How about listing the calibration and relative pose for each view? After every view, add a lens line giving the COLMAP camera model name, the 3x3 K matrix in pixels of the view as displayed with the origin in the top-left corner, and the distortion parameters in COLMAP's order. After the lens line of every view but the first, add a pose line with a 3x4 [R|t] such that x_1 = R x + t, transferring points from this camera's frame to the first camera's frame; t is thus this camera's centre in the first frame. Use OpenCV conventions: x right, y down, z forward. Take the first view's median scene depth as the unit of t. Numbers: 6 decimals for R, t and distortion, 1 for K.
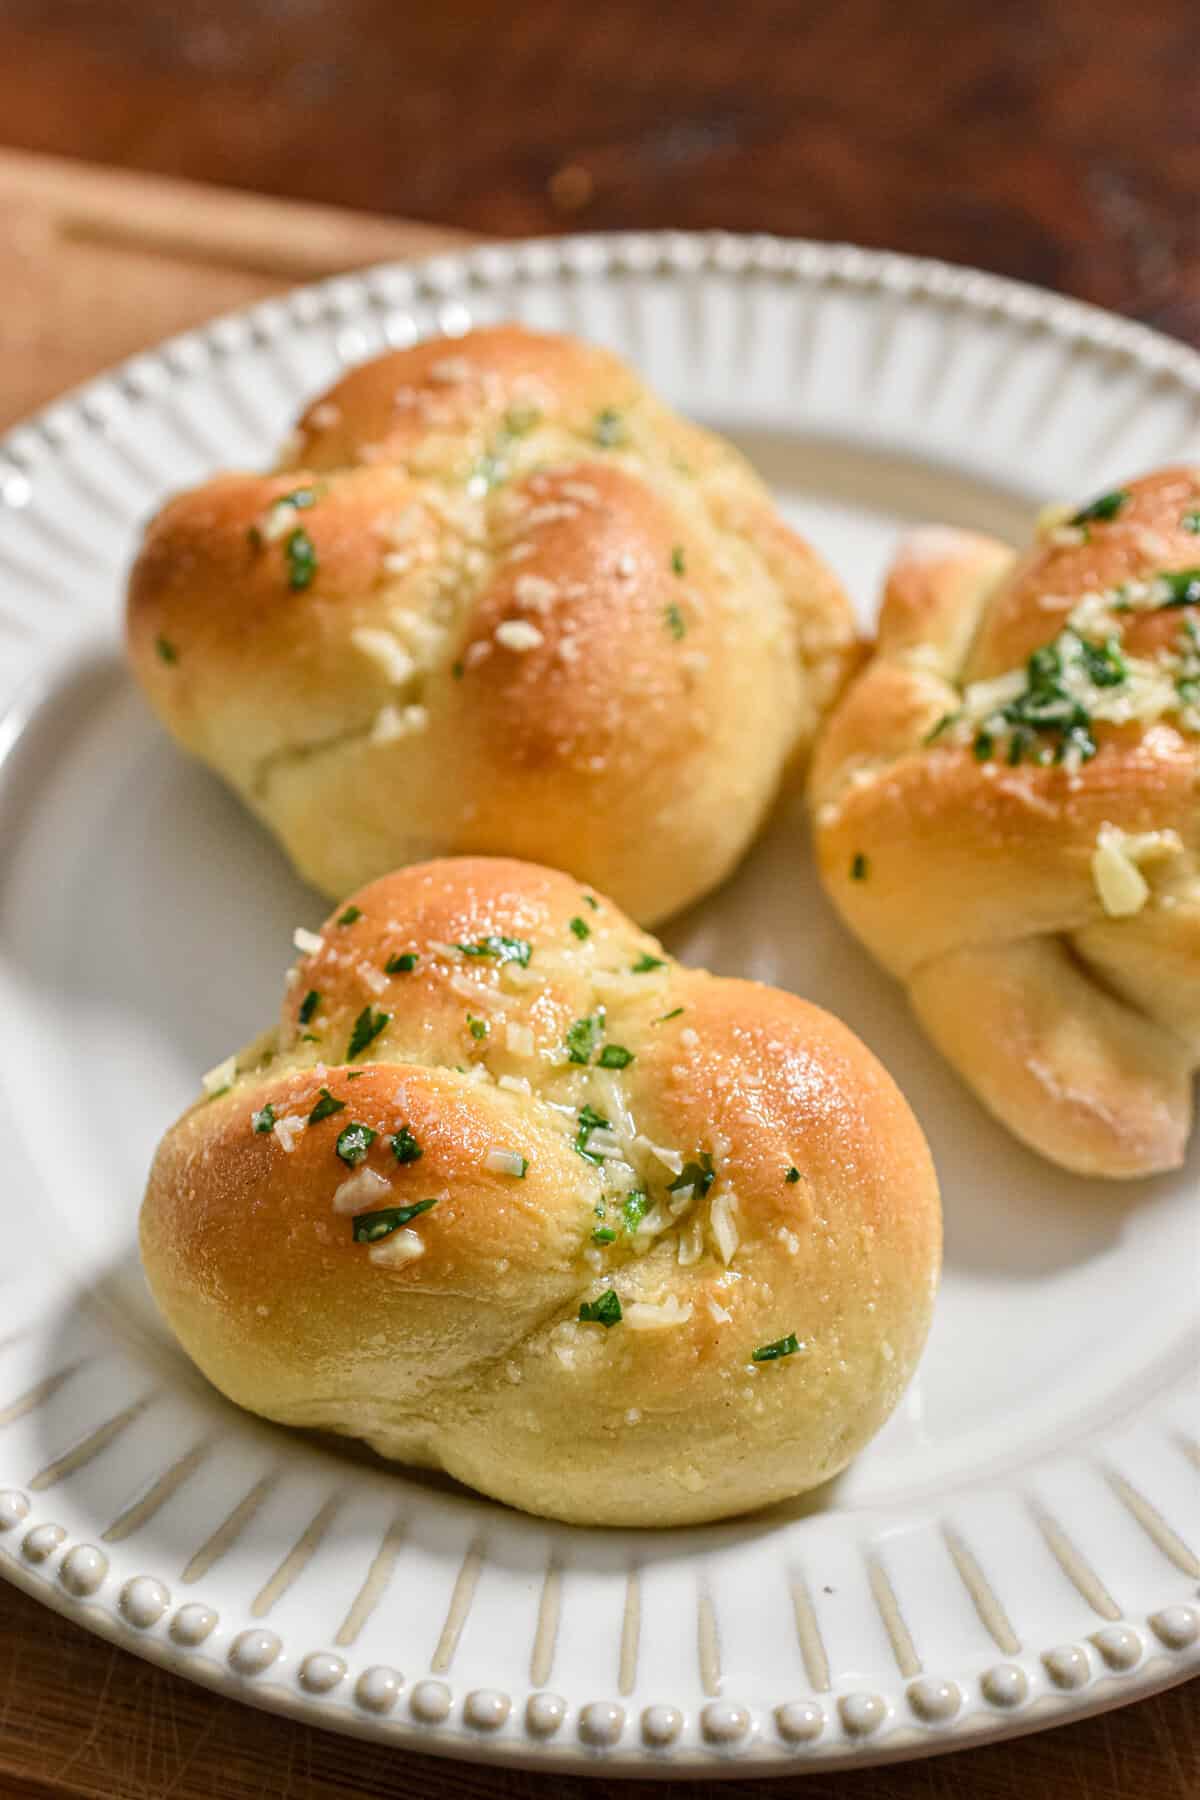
lens RADIAL K [[3058.2, 0, 602.4], [0, 3058.2, 899.9], [0, 0, 1]] dist [0.054649, 0.000000]
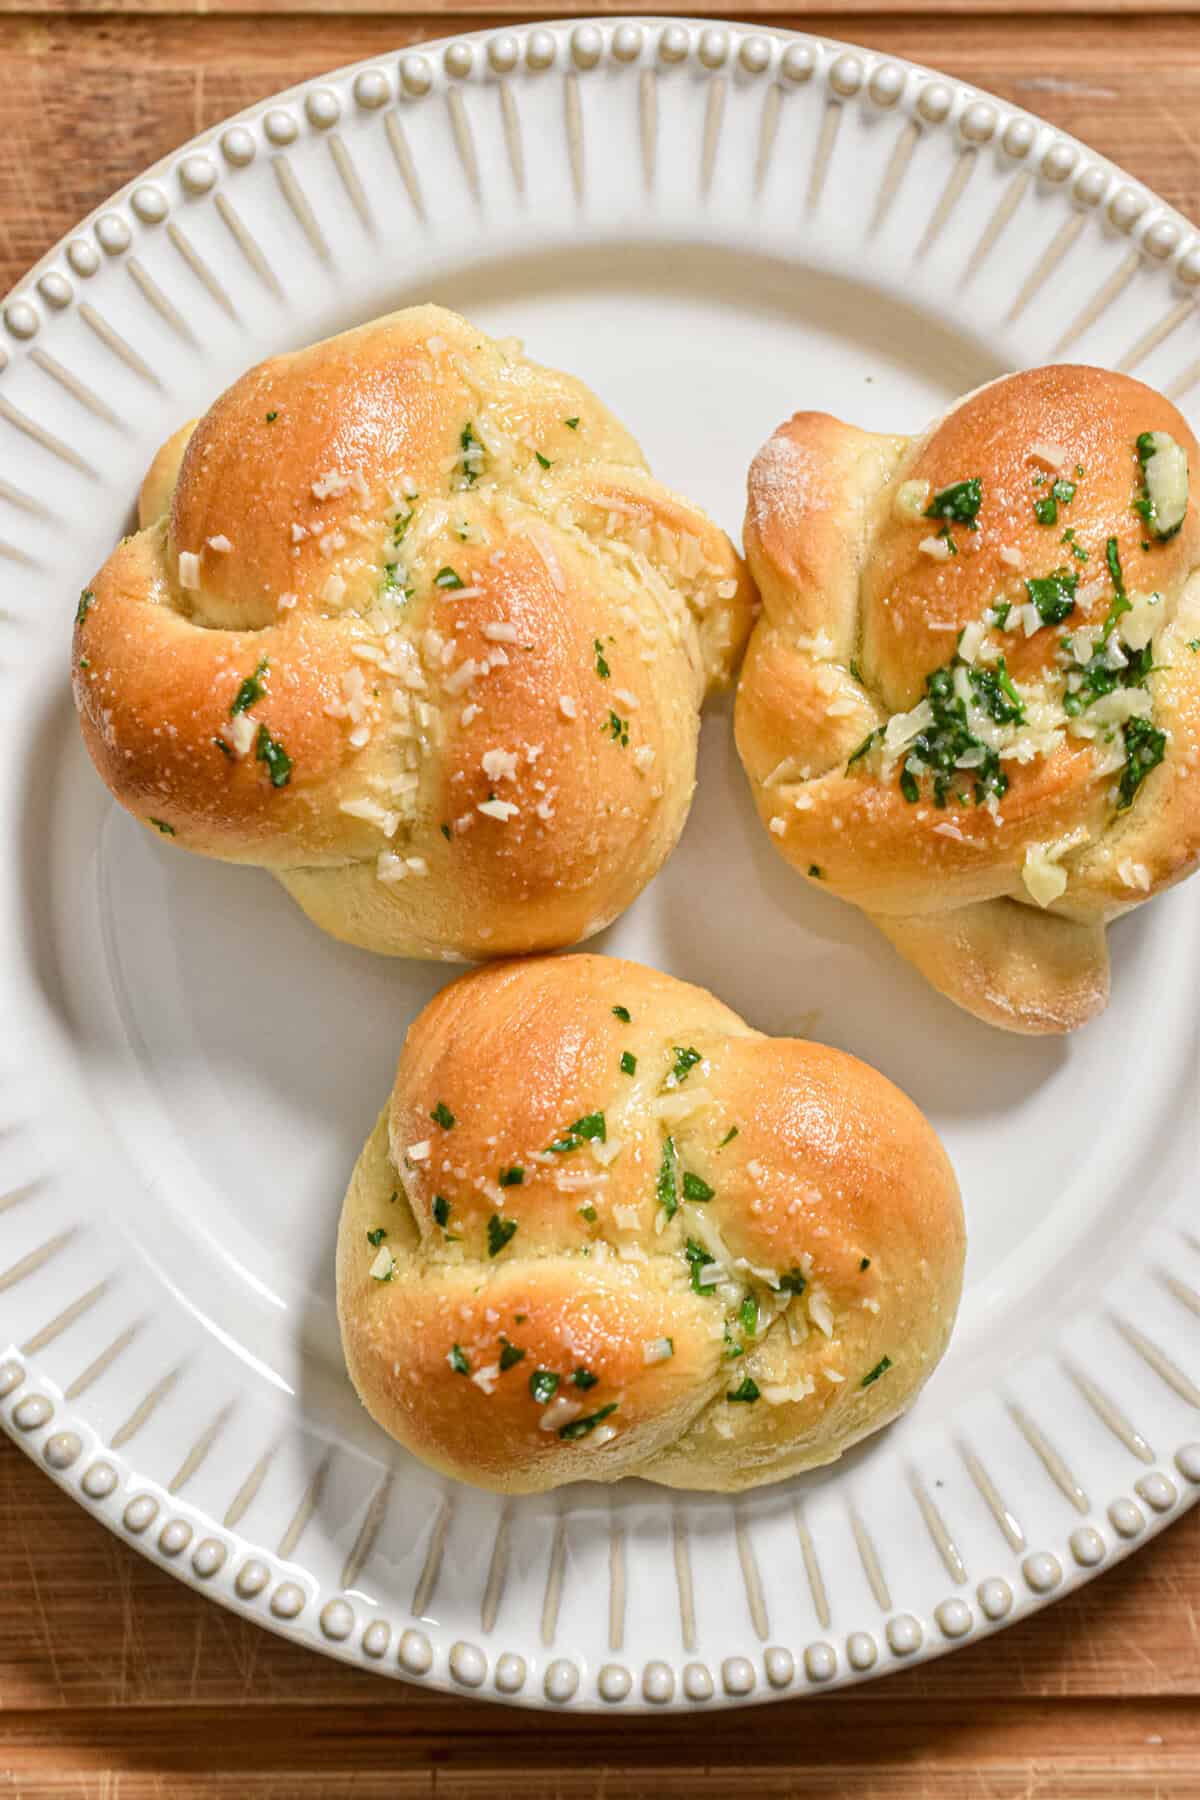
lens RADIAL K [[3058.2, 0, 599.2], [0, 3058.2, 900.6], [0, 0, 1]] dist [0.054649, 0.000000]
pose [[0.958495, -0.281512, 0.045146, -0.056537], [0.208496, 0.800095, 0.562475, -0.746130], [-0.194465, -0.529717, 0.825581, 0.048717]]
